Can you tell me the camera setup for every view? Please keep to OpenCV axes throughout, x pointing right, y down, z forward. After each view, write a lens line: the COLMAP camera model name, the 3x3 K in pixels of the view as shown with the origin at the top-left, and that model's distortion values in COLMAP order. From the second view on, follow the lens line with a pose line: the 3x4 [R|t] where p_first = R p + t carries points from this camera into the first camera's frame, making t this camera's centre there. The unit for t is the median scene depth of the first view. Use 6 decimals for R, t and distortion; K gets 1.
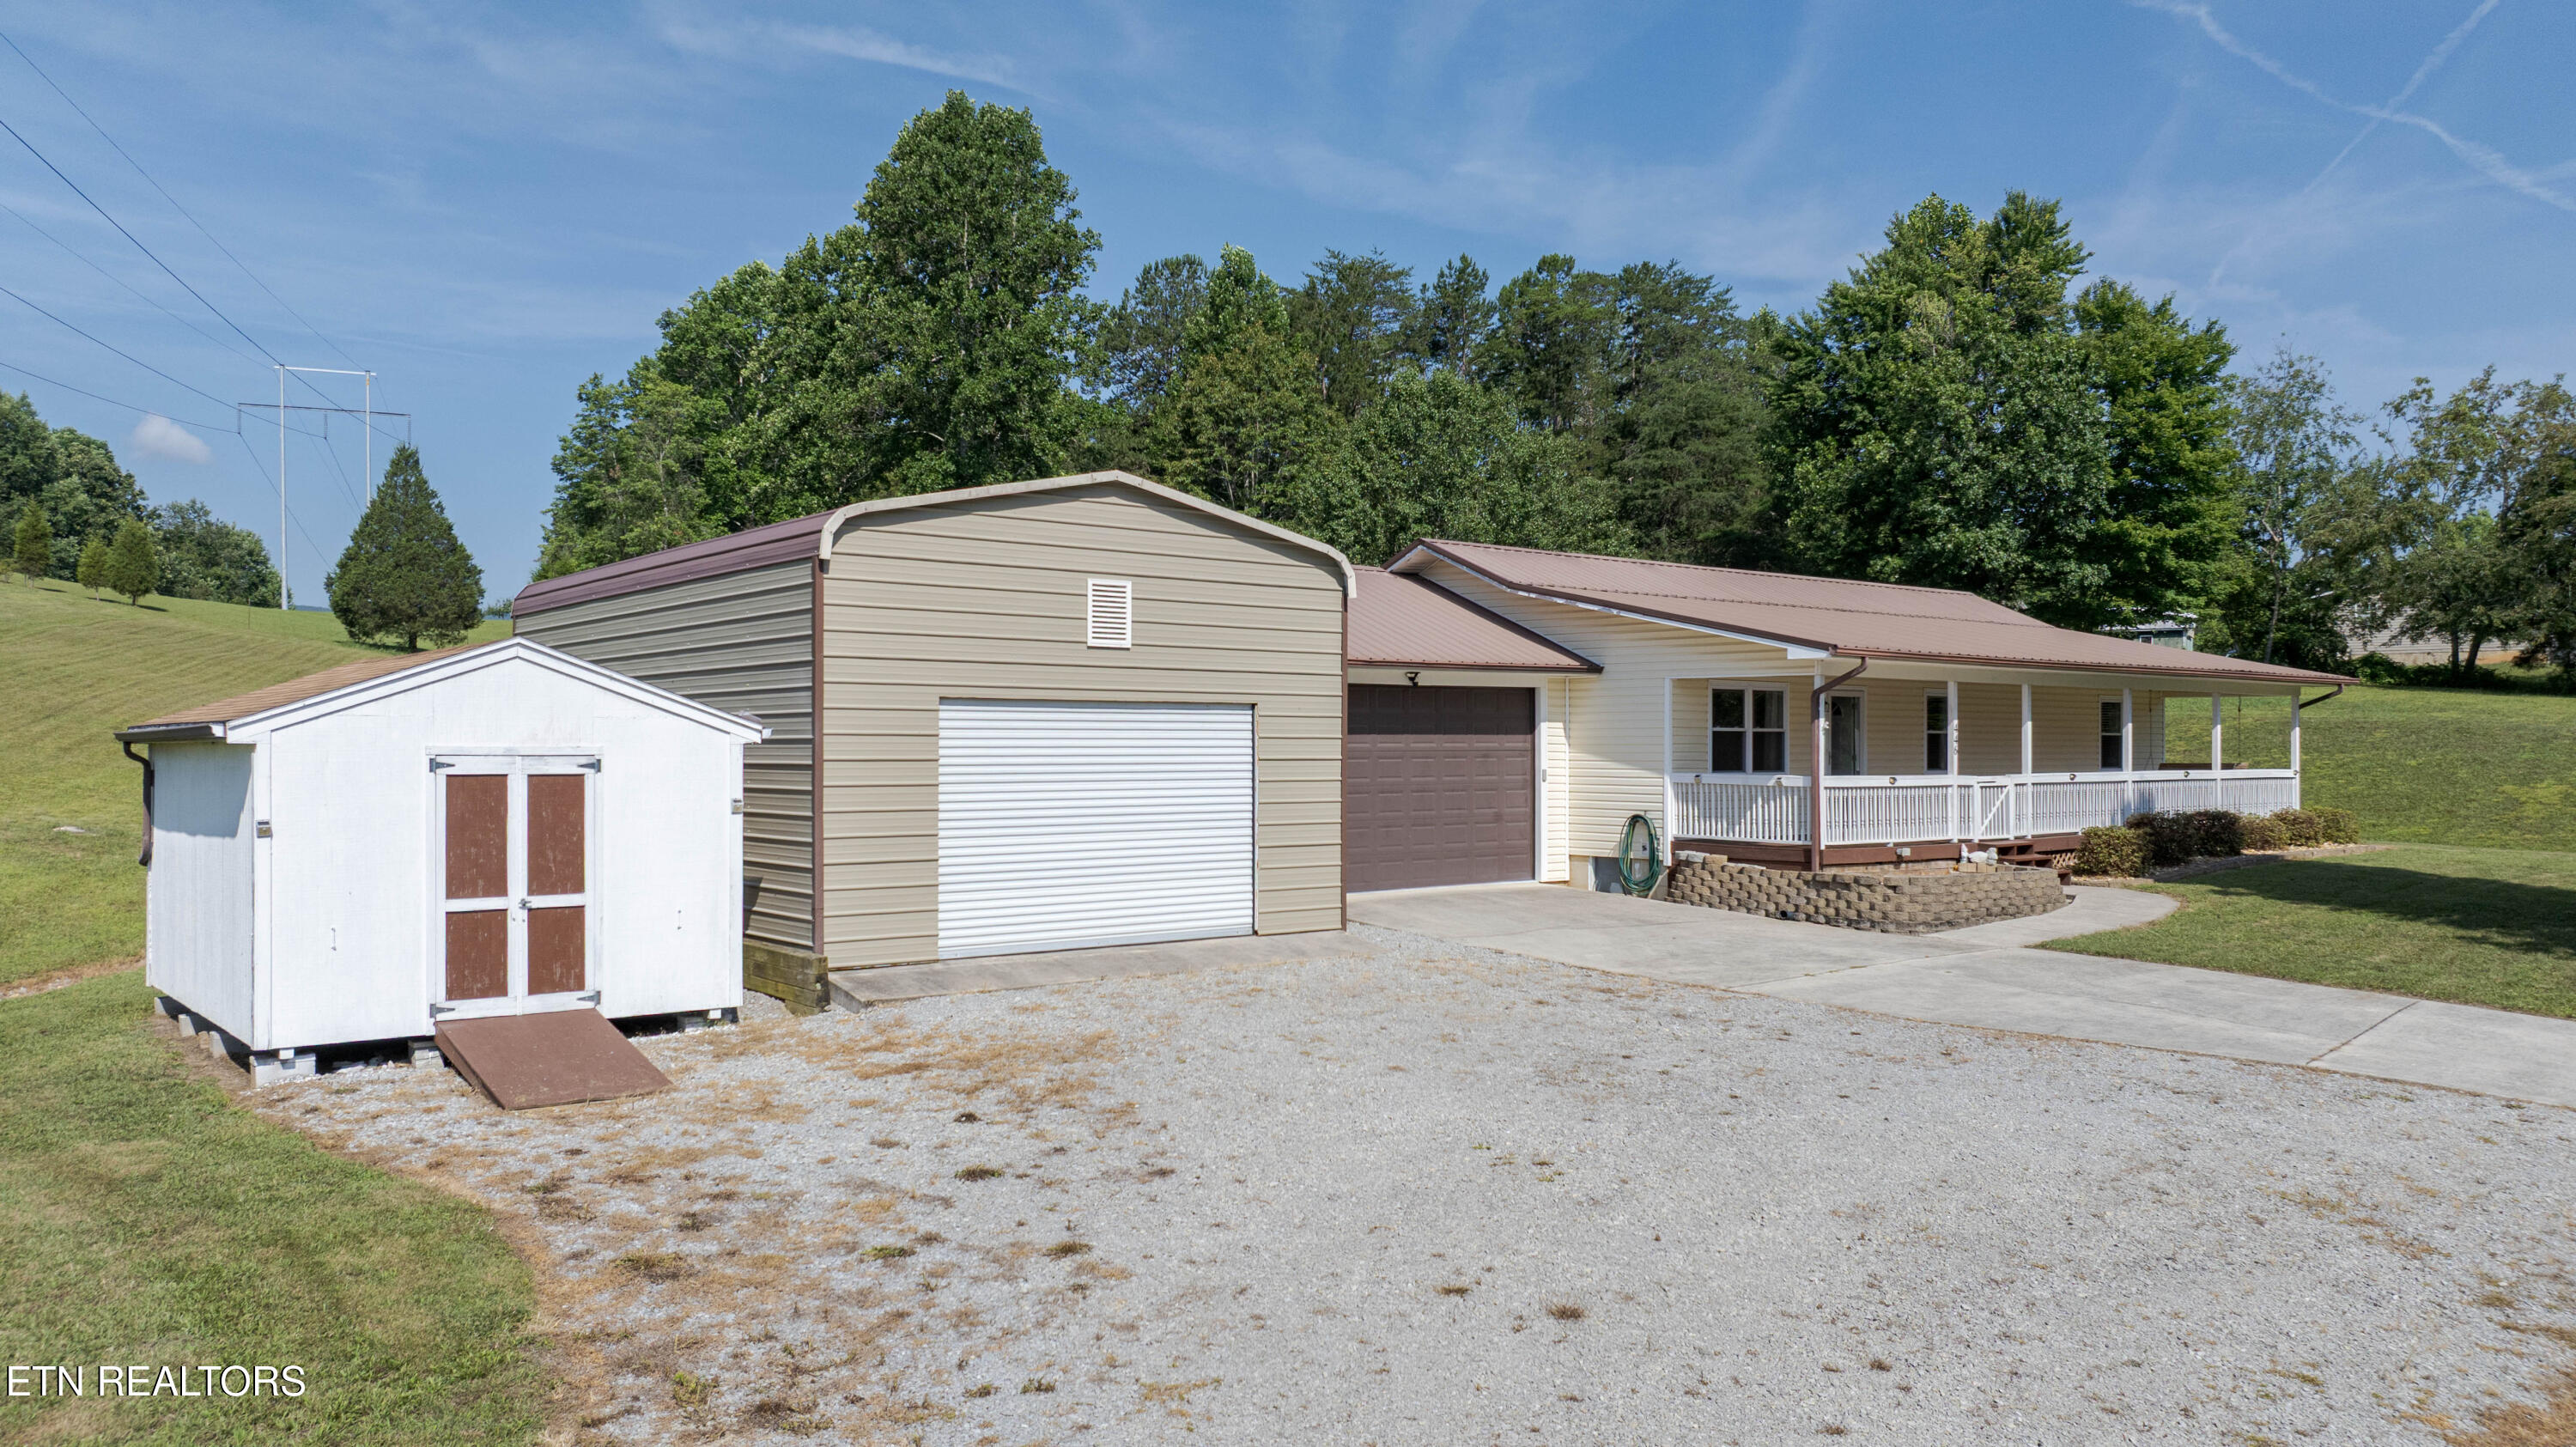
lens RADIAL K [[1807.6, 0, 1298.1], [0, 1807.6, 749.7], [0, 0, 1]] dist [-0.004195, 0.002861]
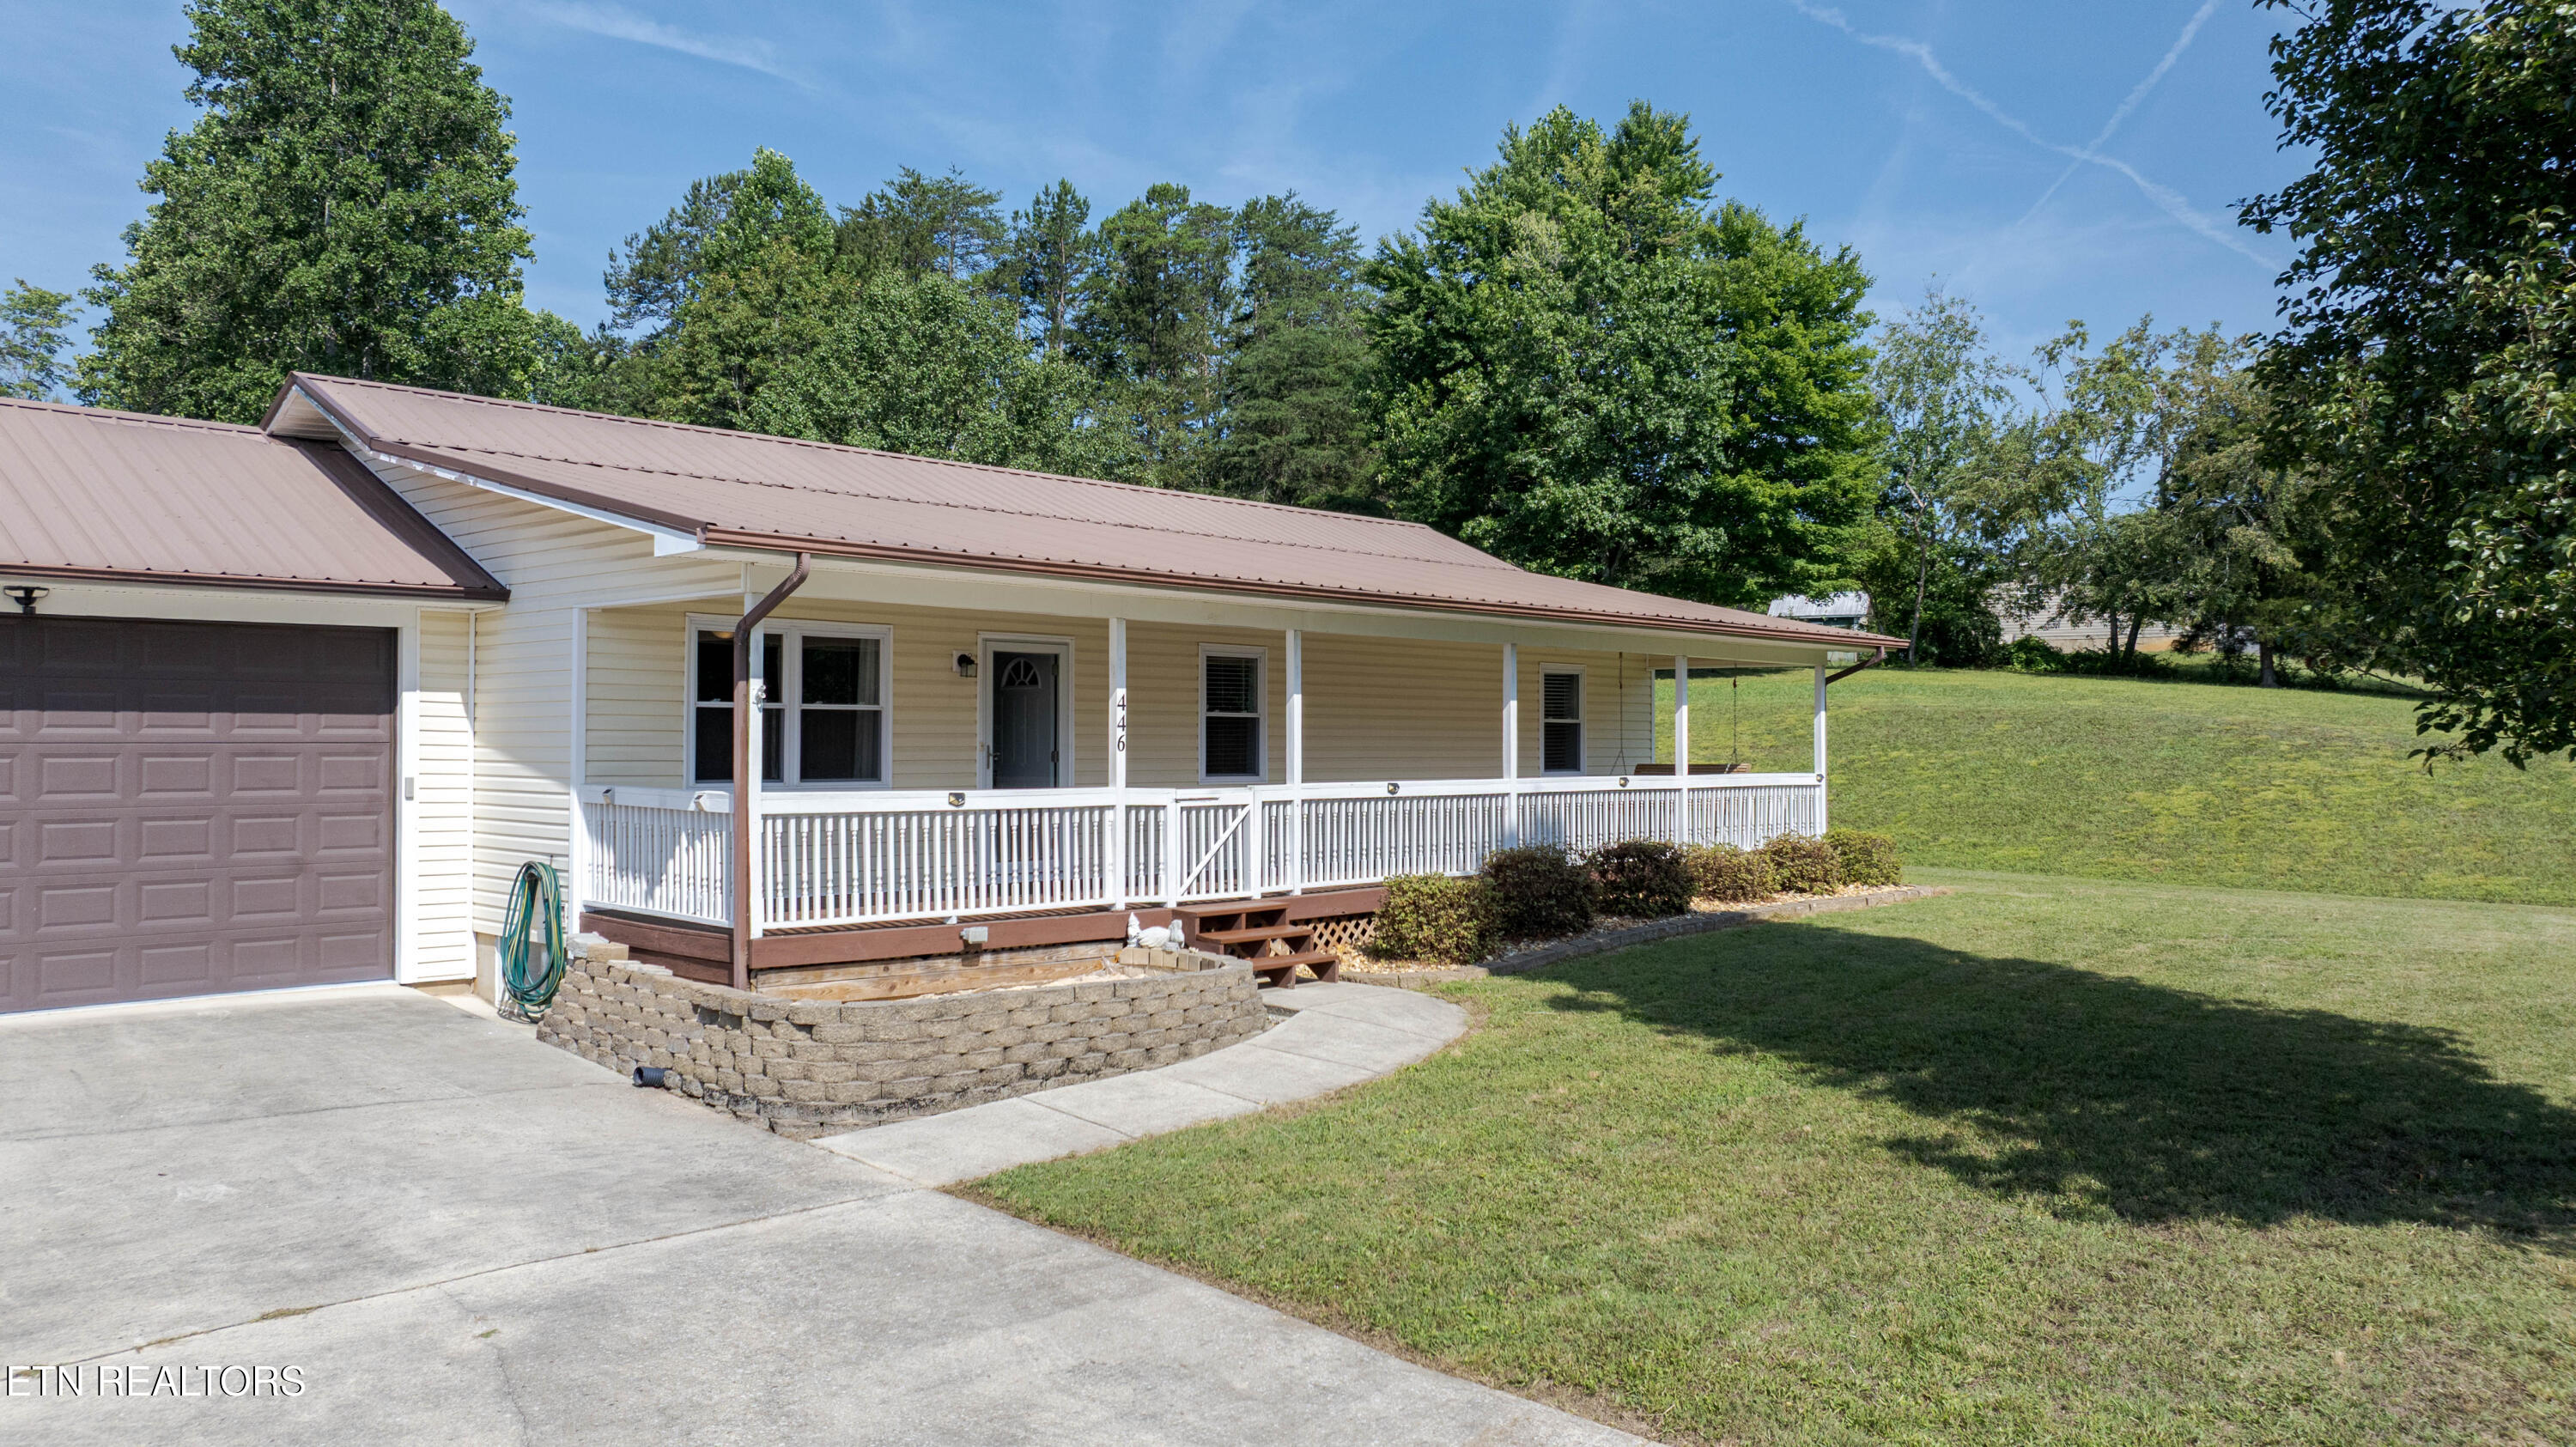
lens RADIAL K [[1789.7, 0, 1288.0], [0, 1789.7, 723.5], [0, 0, 1]] dist [0.001248, 0.001754]
pose [[0.993483, 0.002426, 0.113952, 0.145768], [-0.000918, 0.999911, -0.013283, 0.000687], [-0.113974, 0.013091, 0.993397, 0.186223]]
